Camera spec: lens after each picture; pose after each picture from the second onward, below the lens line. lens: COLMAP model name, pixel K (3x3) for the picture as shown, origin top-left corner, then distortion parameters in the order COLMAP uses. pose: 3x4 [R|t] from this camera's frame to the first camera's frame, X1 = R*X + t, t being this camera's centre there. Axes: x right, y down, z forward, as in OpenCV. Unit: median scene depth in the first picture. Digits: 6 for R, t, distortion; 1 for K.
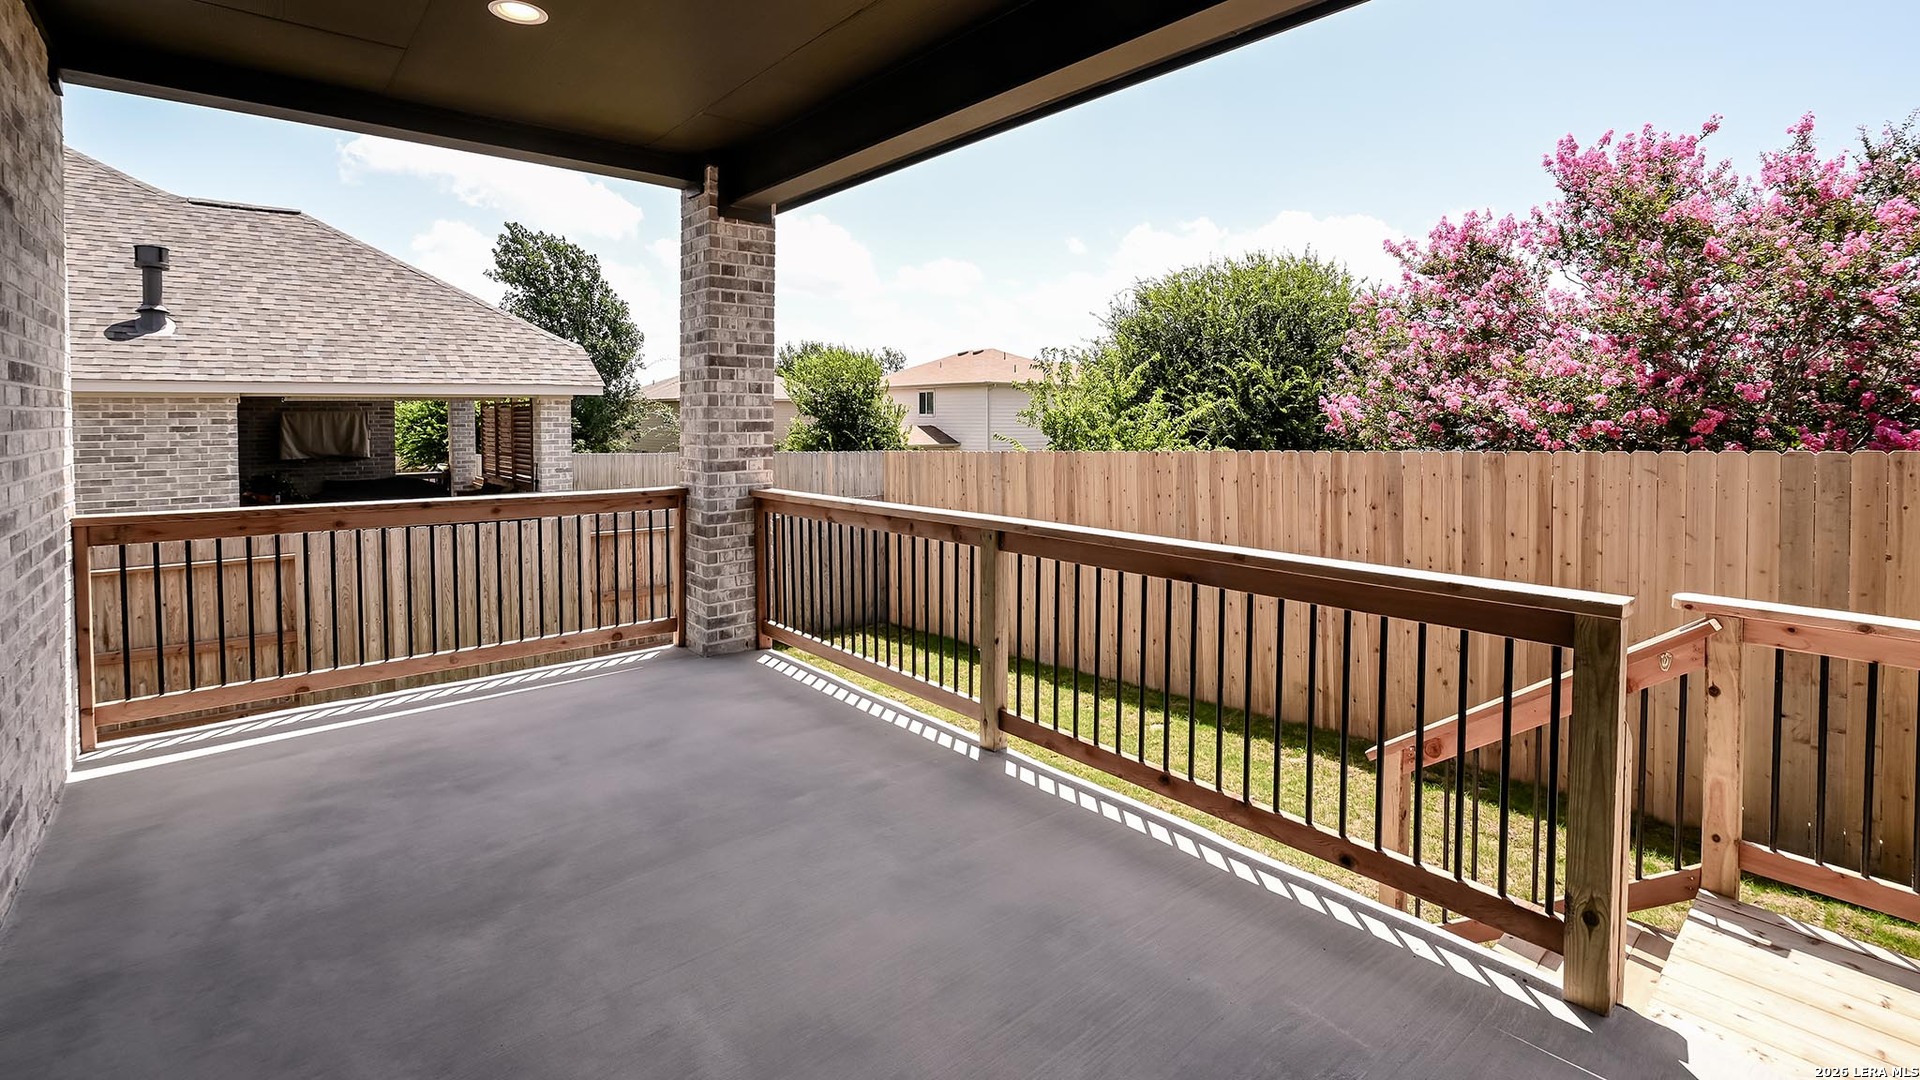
lens RADIAL K [[842.3, 0, 960.0], [0, 842.3, 540.0], [0, 0, 1]] dist [-0.000102, -0.000017]
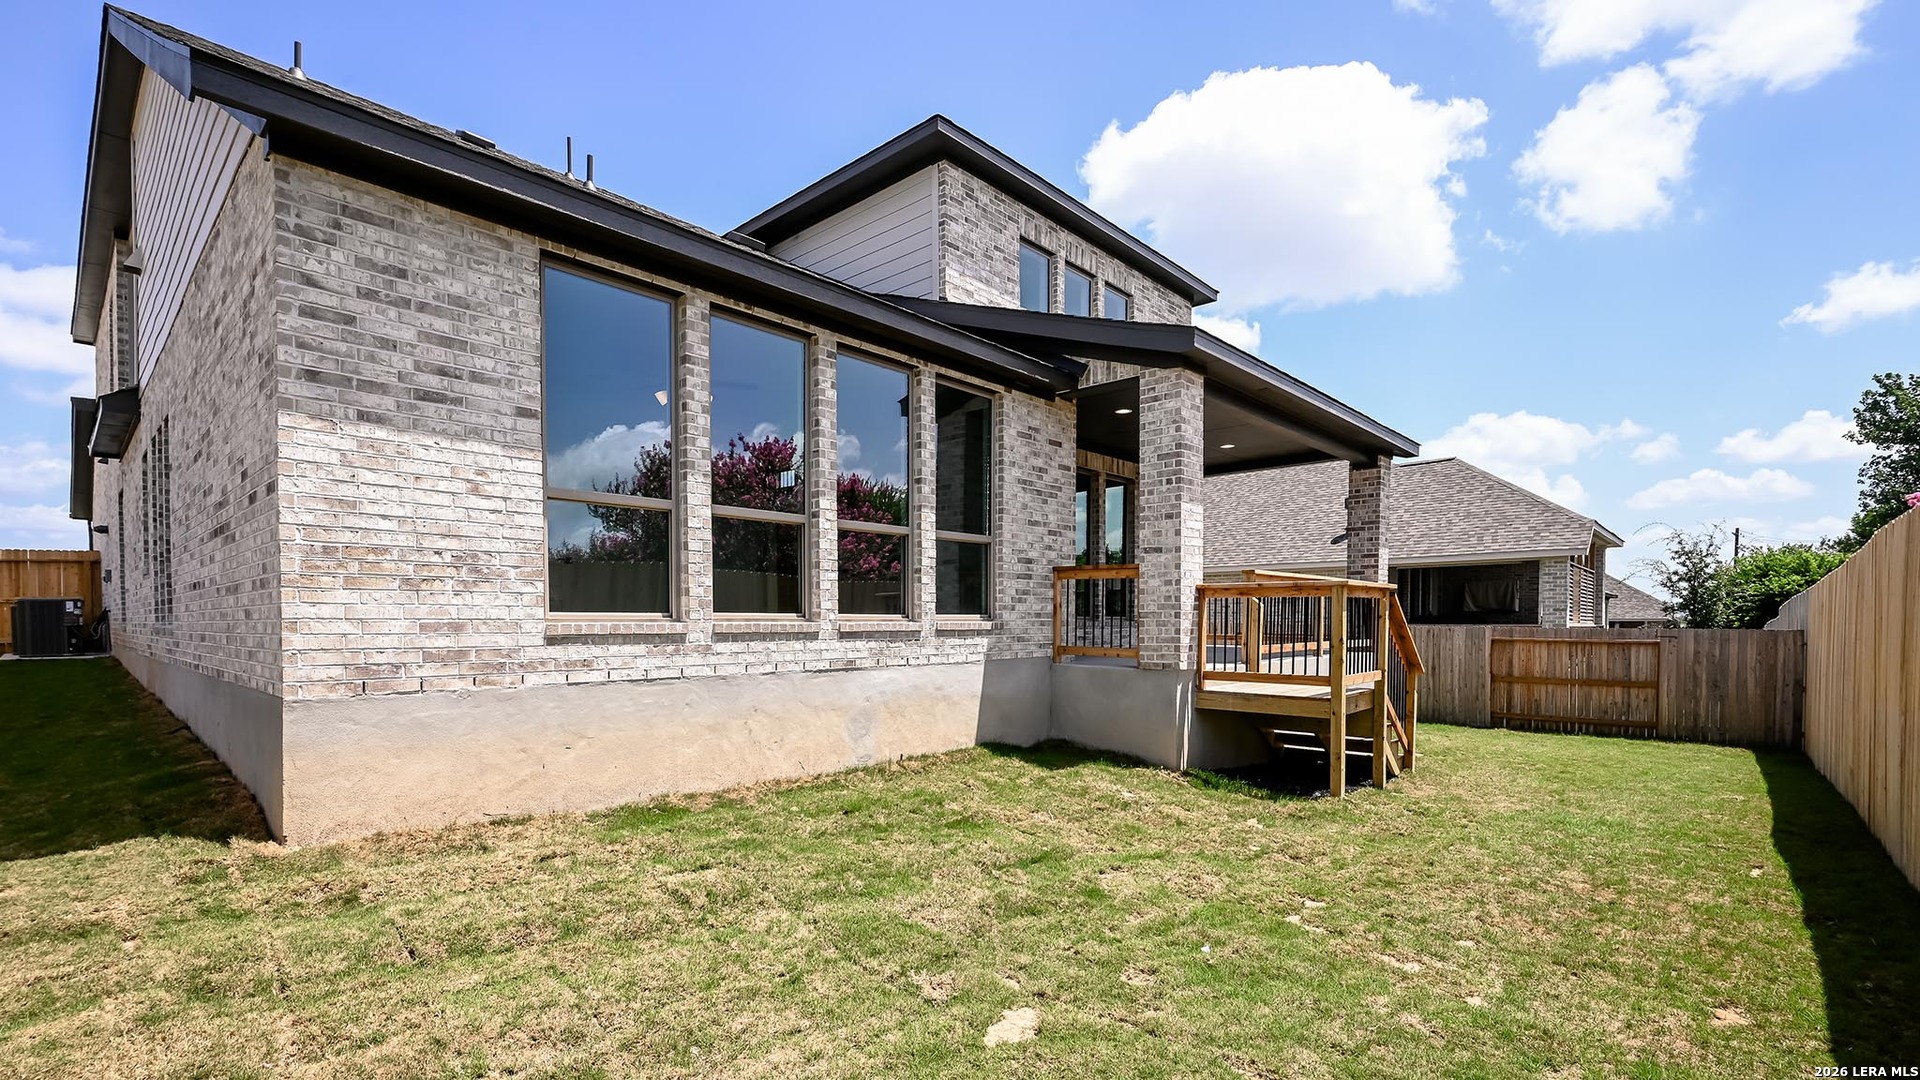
lens RADIAL K [[842.3, 0, 960.0], [0, 842.3, 540.0], [0, 0, 1]] dist [-0.000102, -0.000017]
pose [[0.136650, -0.097582, -0.985801, 0.590088], [-0.131113, 0.984600, -0.115638, 0.072758], [0.981904, 0.145053, 0.121751, -0.112459]]
